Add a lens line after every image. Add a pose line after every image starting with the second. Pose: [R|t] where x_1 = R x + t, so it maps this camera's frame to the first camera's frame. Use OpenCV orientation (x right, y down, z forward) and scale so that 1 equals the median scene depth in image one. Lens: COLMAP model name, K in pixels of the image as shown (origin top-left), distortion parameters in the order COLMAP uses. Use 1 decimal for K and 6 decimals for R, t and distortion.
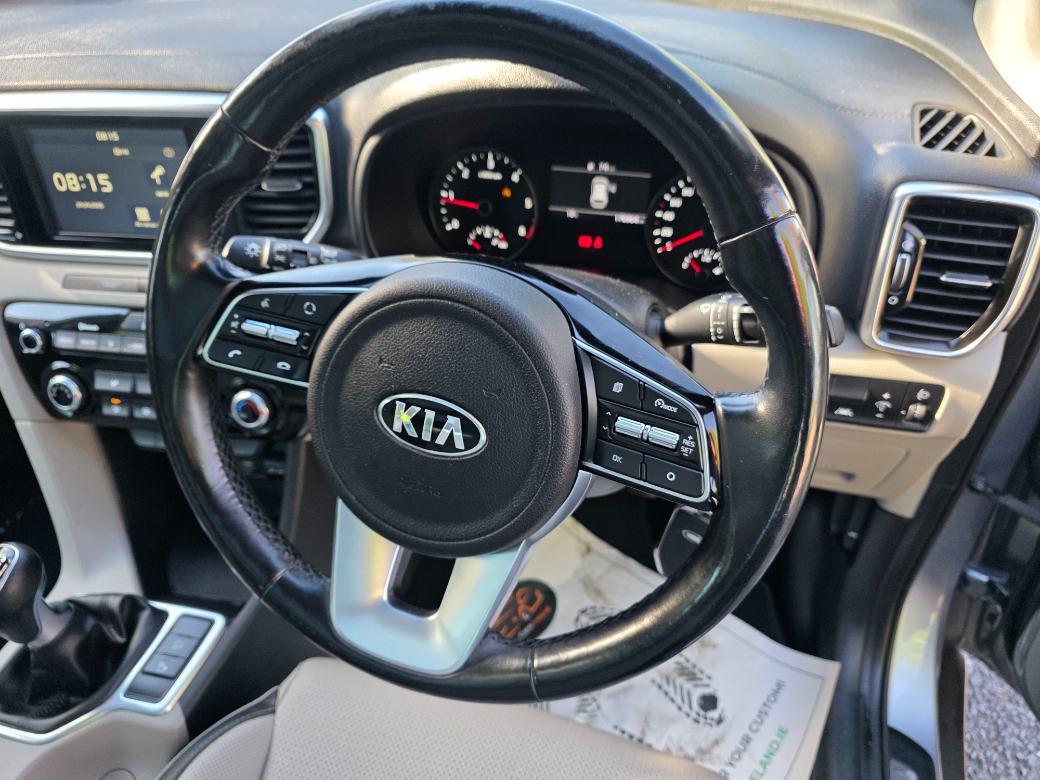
lens RADIAL K [[689.8, 0, 529.9], [0, 689.8, 416.2], [0, 0, 1]] dist [-0.008929, -0.009904]
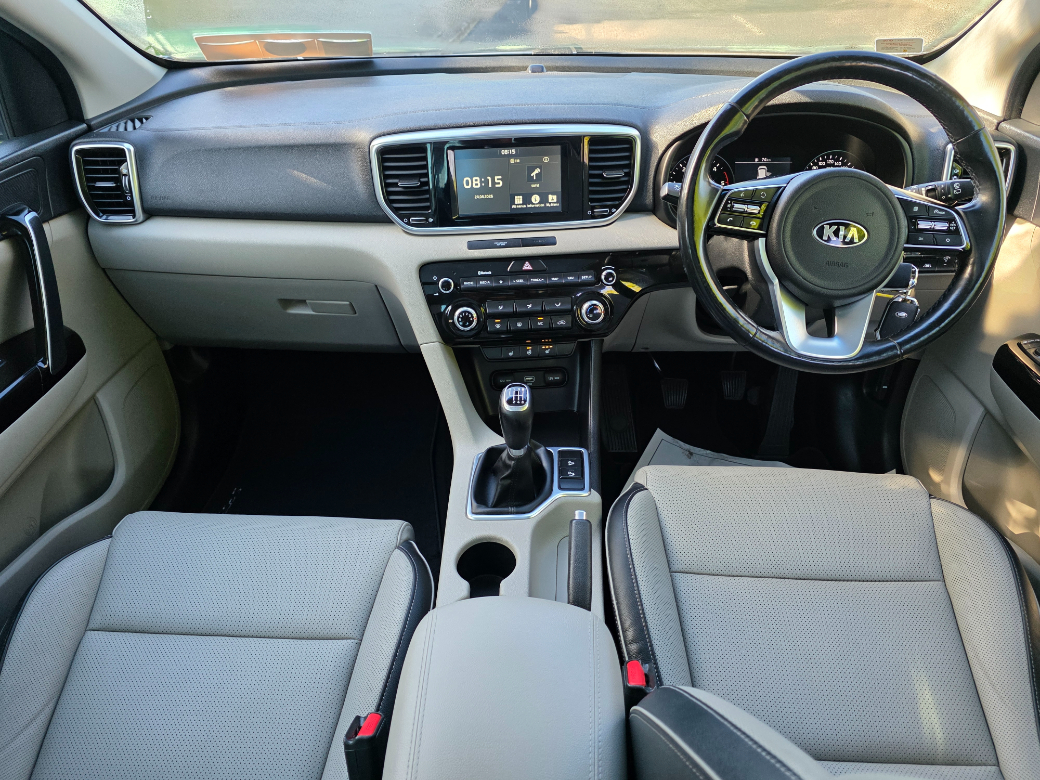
lens RADIAL K [[689.8, 0, 521.7], [0, 689.8, 397.1], [0, 0, 1]] dist [-0.008929, -0.009904]
pose [[0.976068, -0.118528, 0.182327, -0.967401], [0.143632, 0.980888, -0.131255, 0.402601], [-0.163285, 0.154302, 0.974438, -0.548902]]
